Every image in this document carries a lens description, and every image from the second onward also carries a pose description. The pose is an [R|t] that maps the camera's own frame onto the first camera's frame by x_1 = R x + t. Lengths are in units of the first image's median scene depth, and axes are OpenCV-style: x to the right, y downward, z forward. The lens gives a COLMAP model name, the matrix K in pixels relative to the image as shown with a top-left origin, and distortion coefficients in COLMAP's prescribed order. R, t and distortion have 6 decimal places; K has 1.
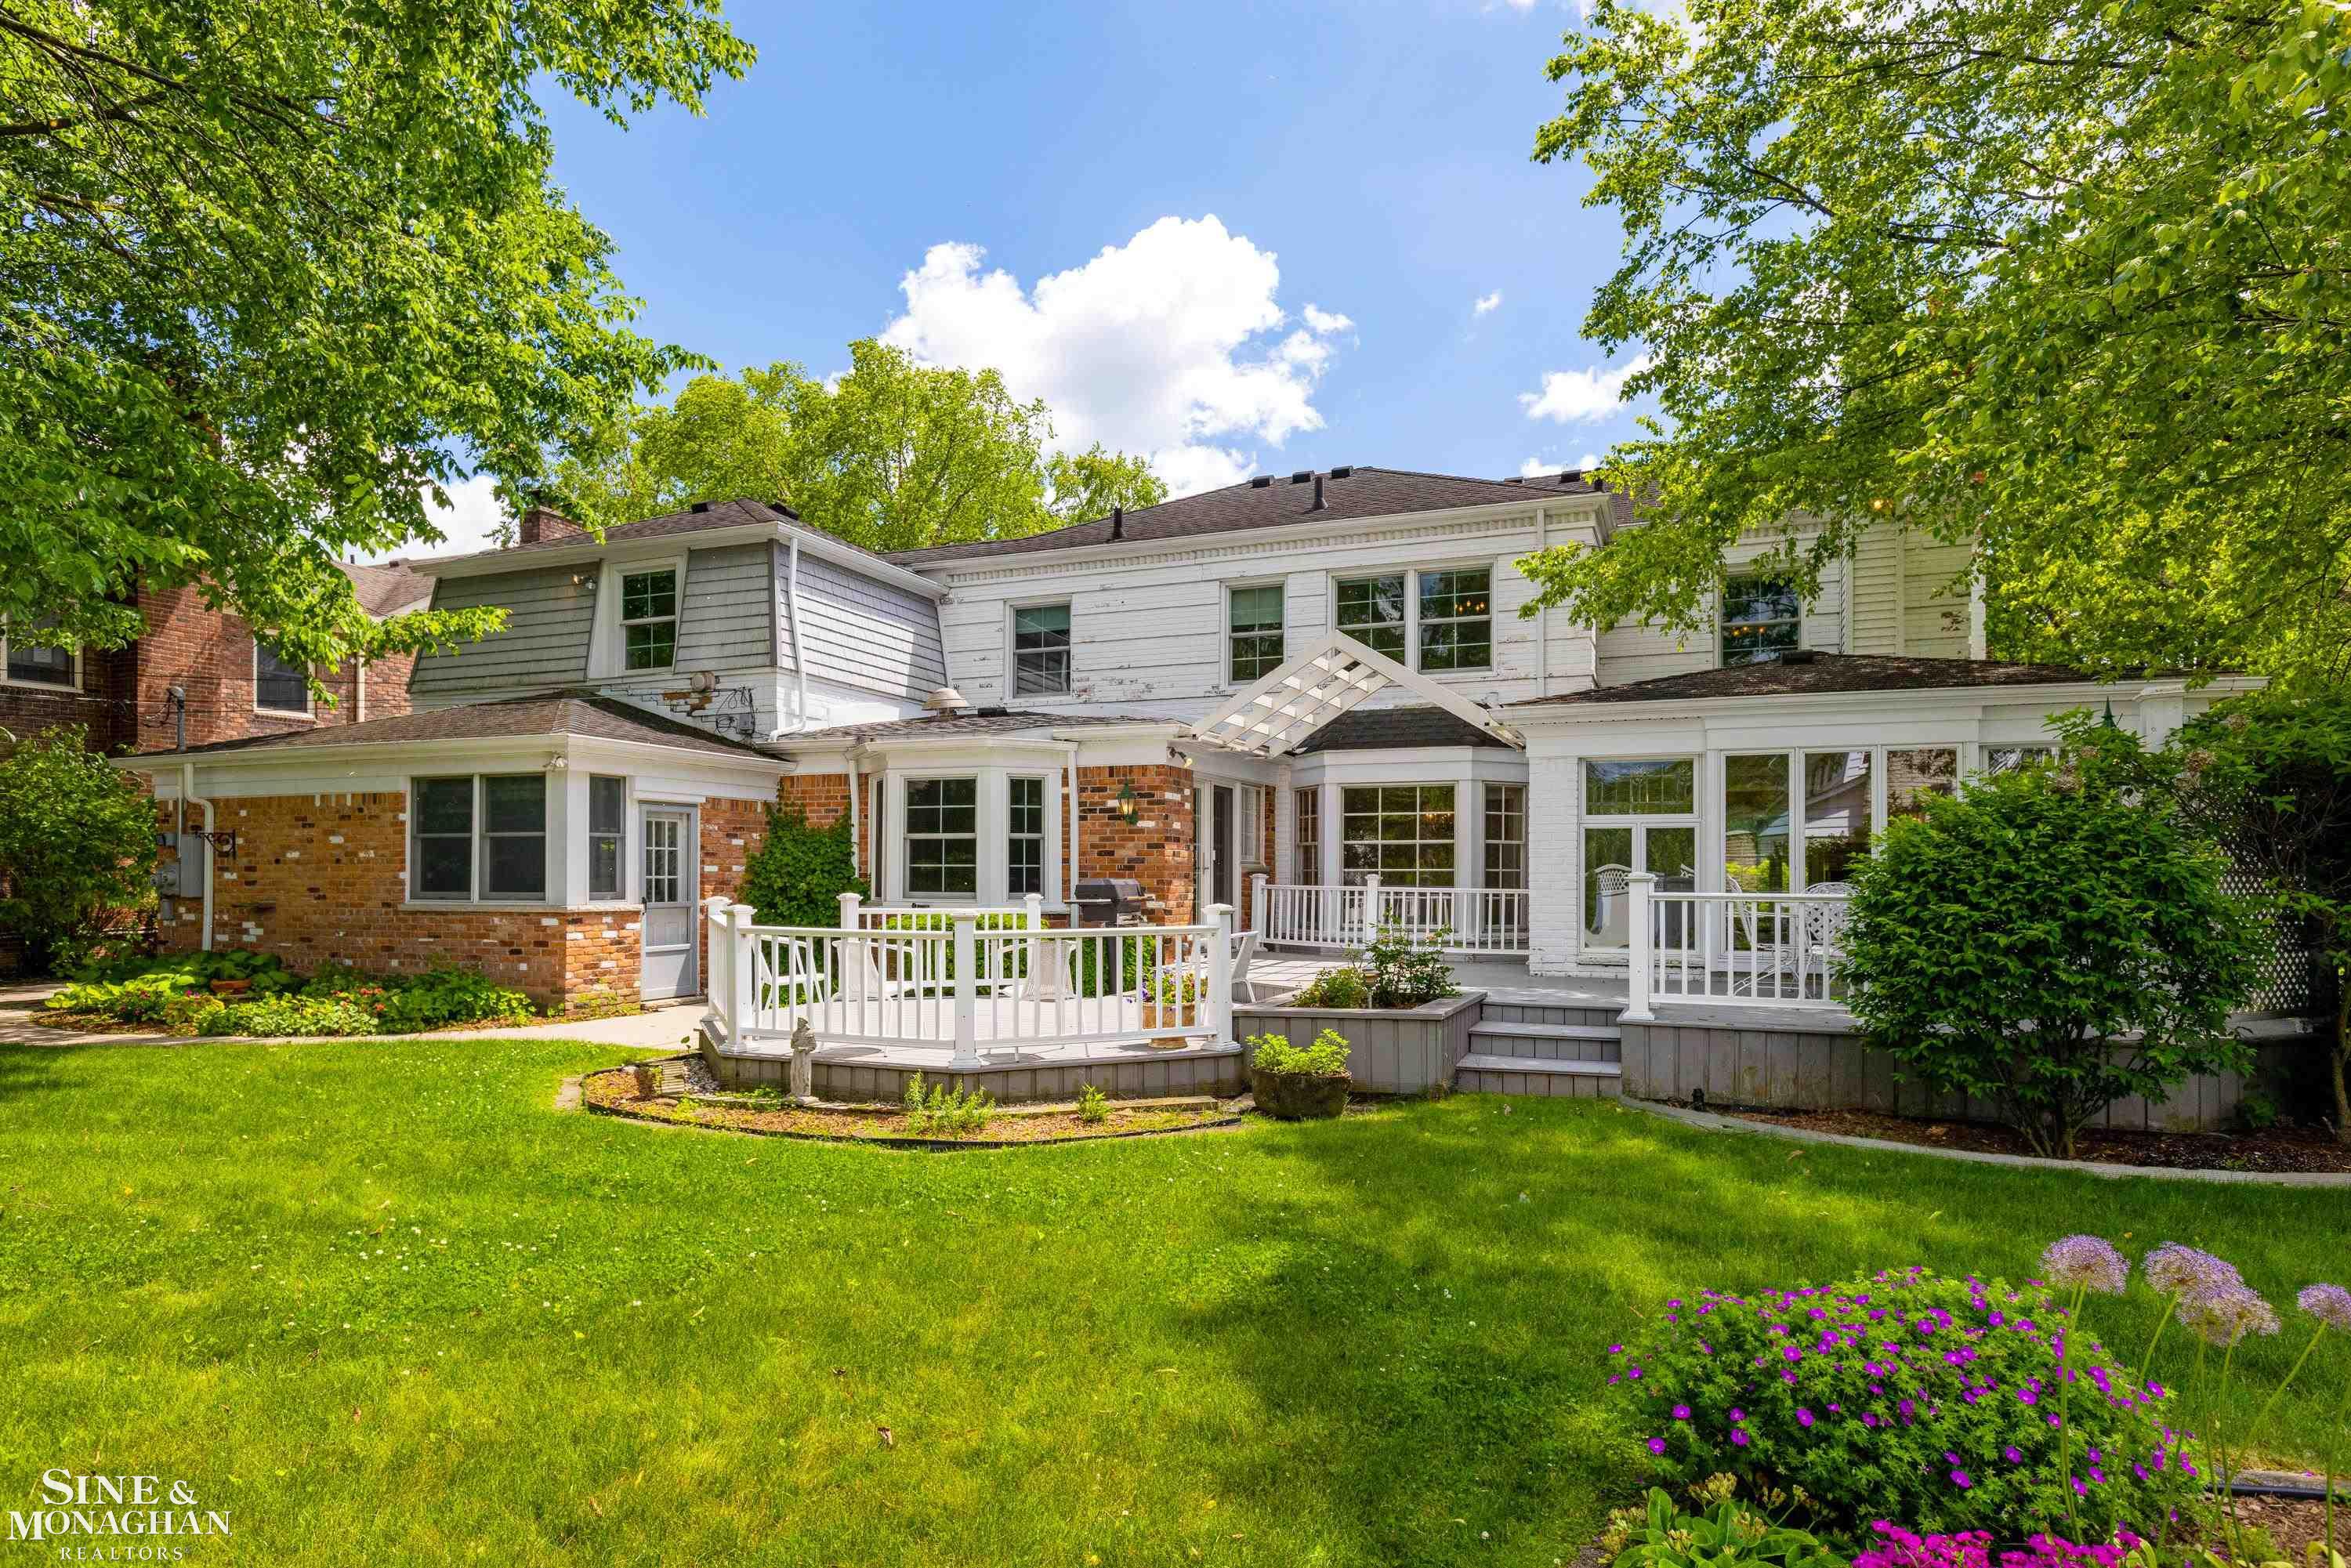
lens RADIAL K [[1288.5, 0, 1183.6], [0, 1288.5, 872.5], [0, 0, 1]] dist [-0.004701, -0.001912]
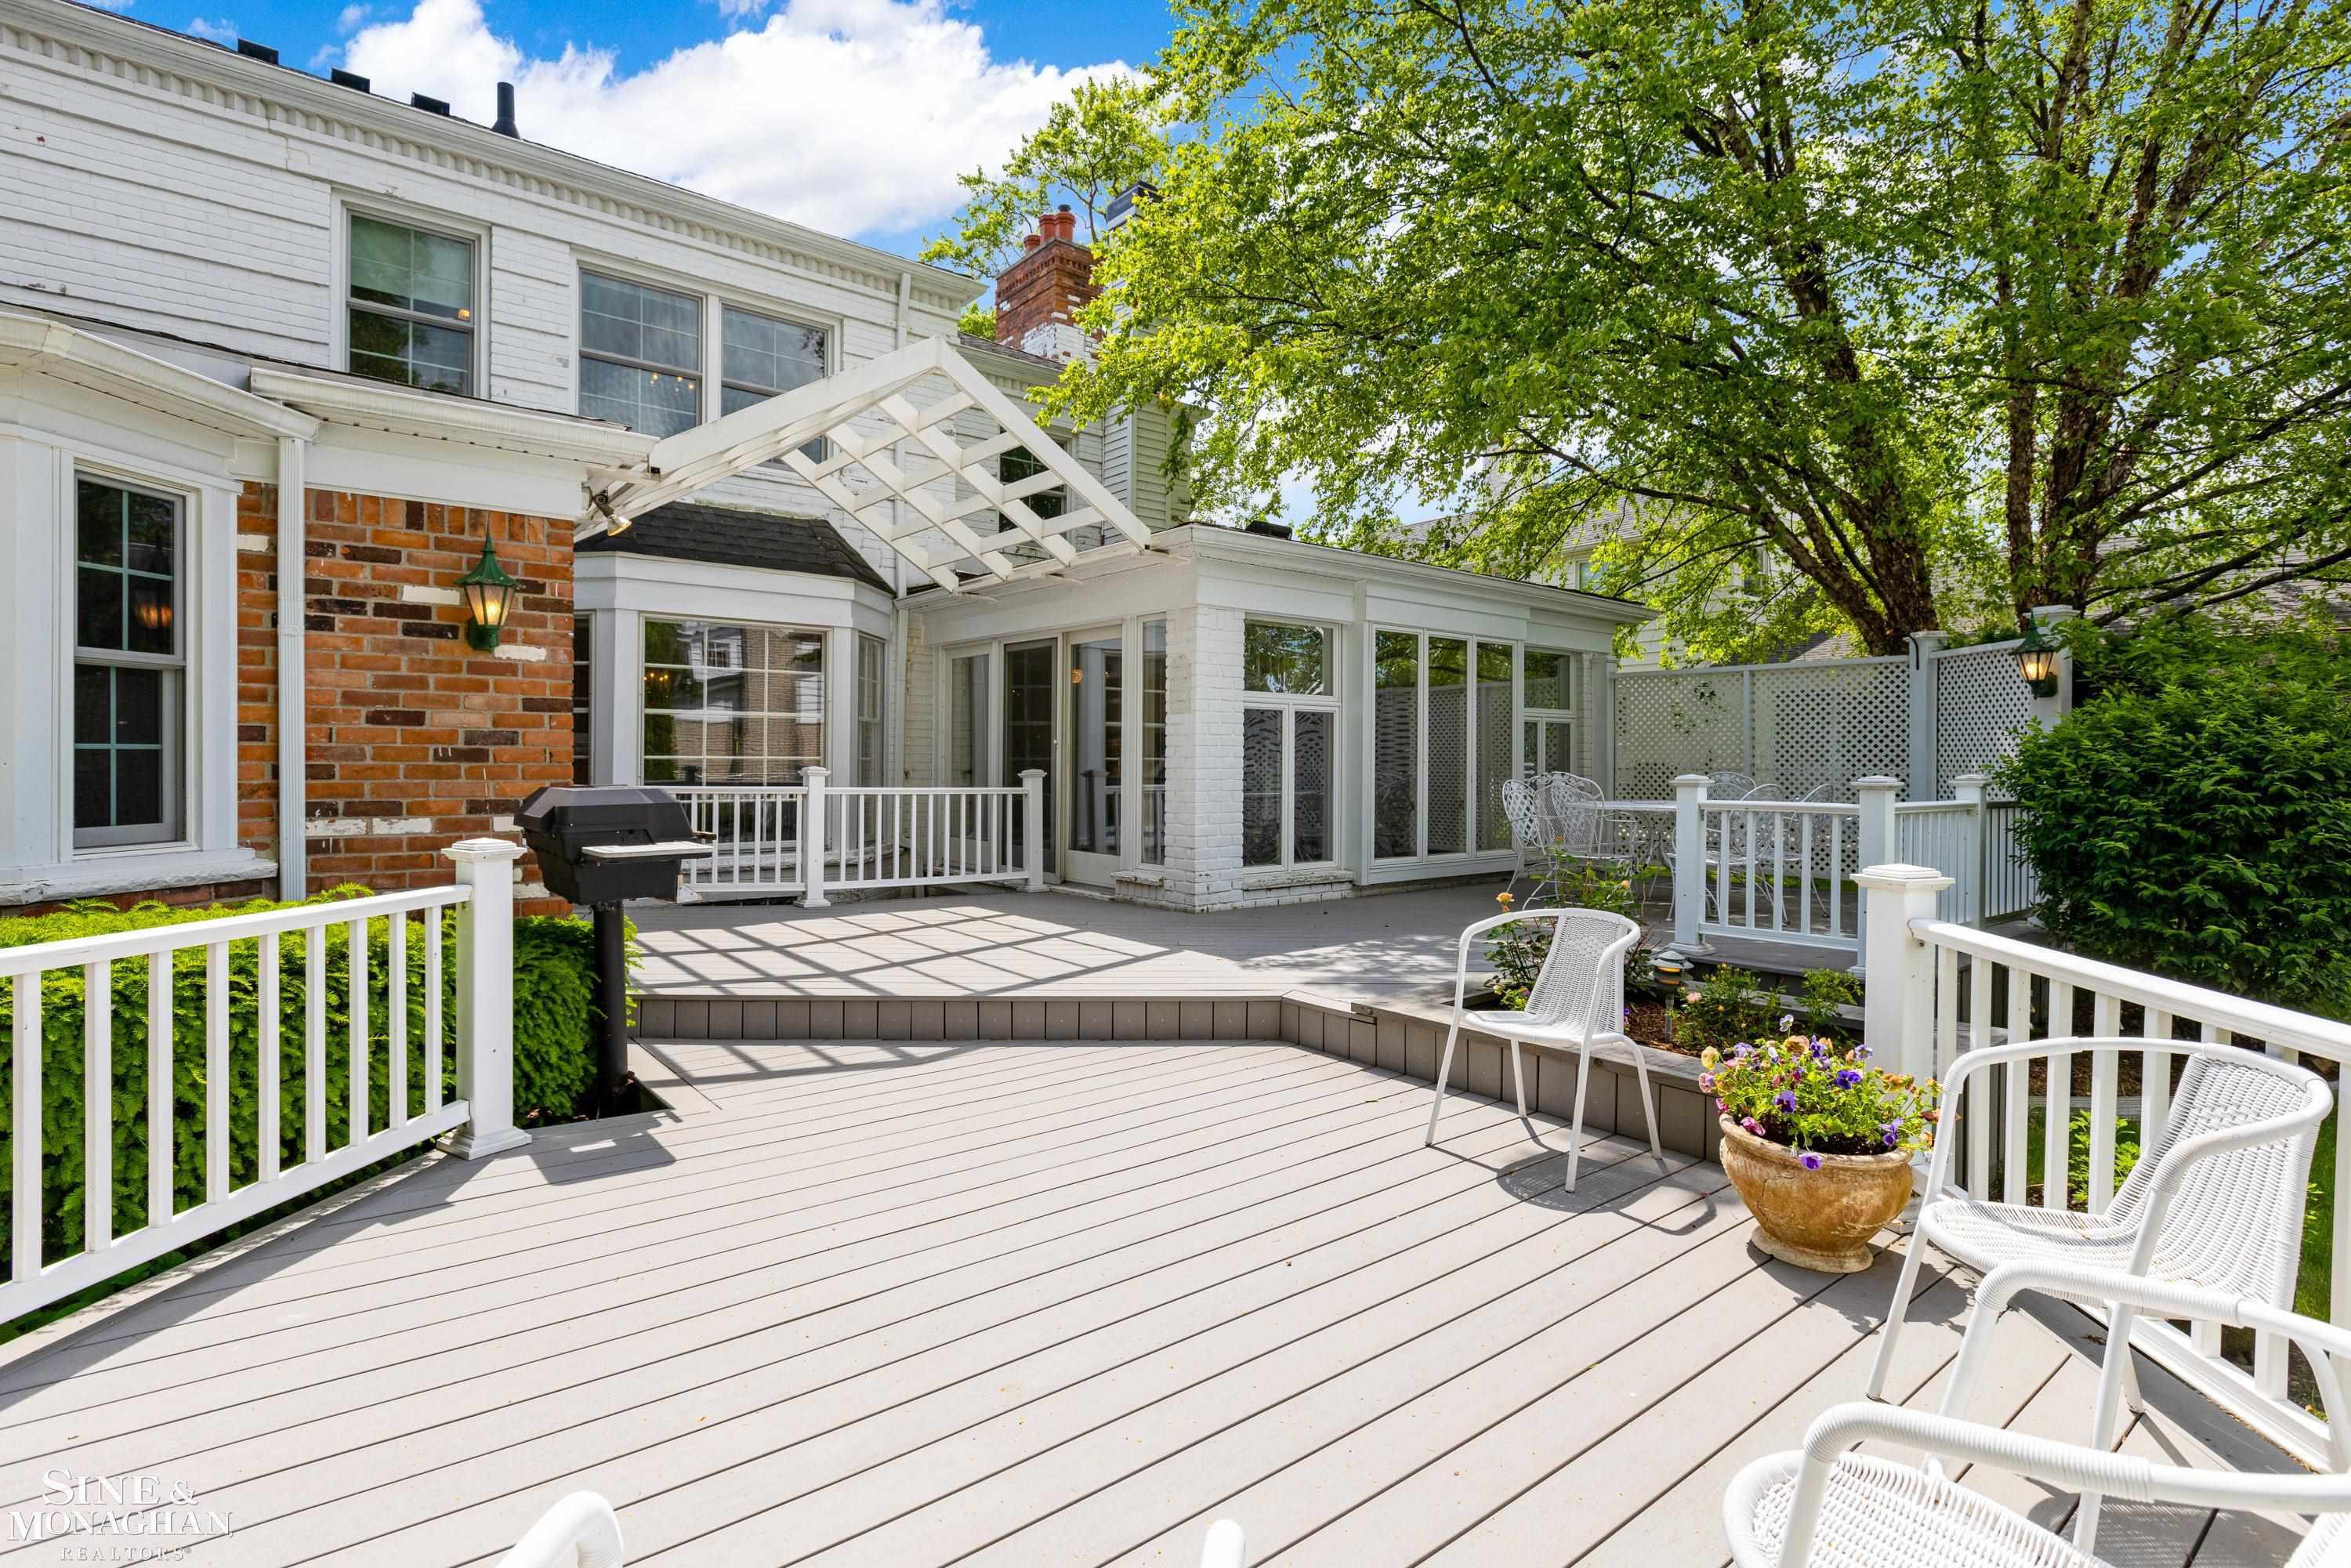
lens RADIAL K [[1143.2, 0, 1129.1], [0, 1143.2, 756.2], [0, 0, 1]] dist [-0.004219, 0.000967]
pose [[0.497974, 0.004375, 0.867181, -0.243292], [-0.004992, 0.999985, -0.002178, -0.003538], [-0.867178, -0.003244, 0.497989, 0.605457]]
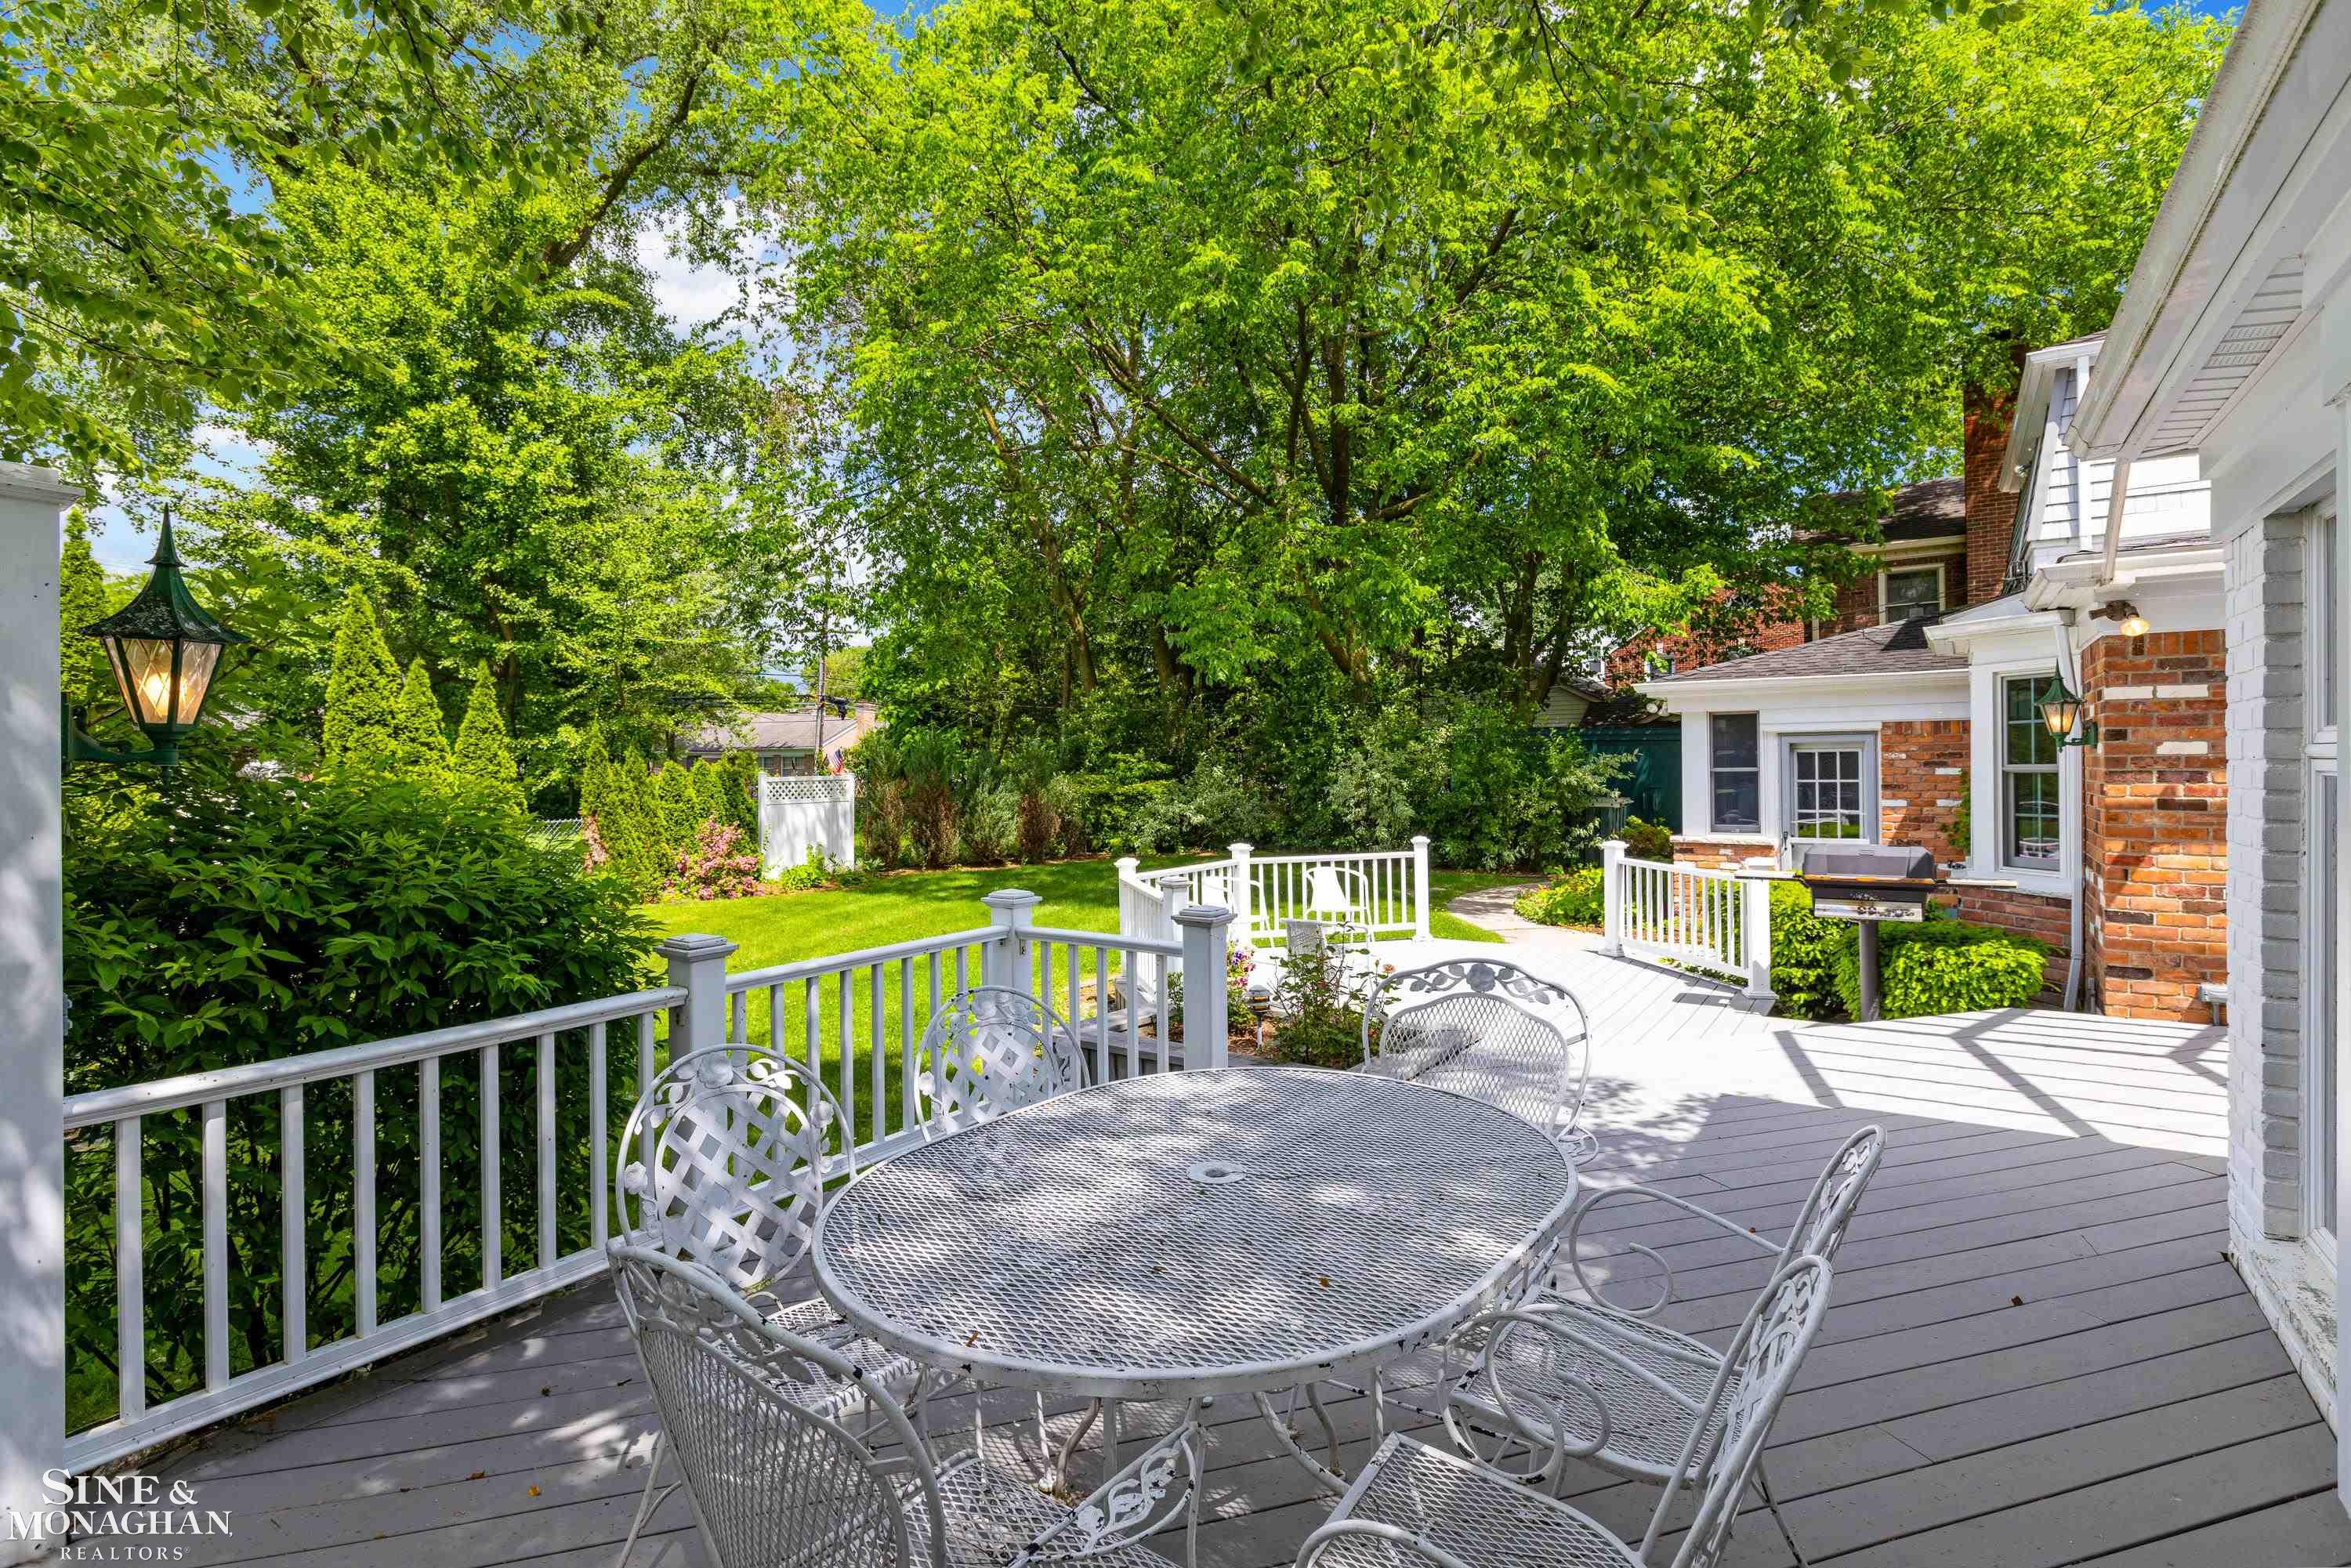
lens RADIAL K [[1143.2, 0, 1177.1], [0, 1143.2, 780.6], [0, 0, 1]] dist [-0.004219, 0.000967]
pose [[-0.180076, 0.011887, -0.983581, 0.486123], [0.010280, 0.999895, 0.010202, -0.031472], [0.983599, -0.008274, -0.180179, 0.670388]]
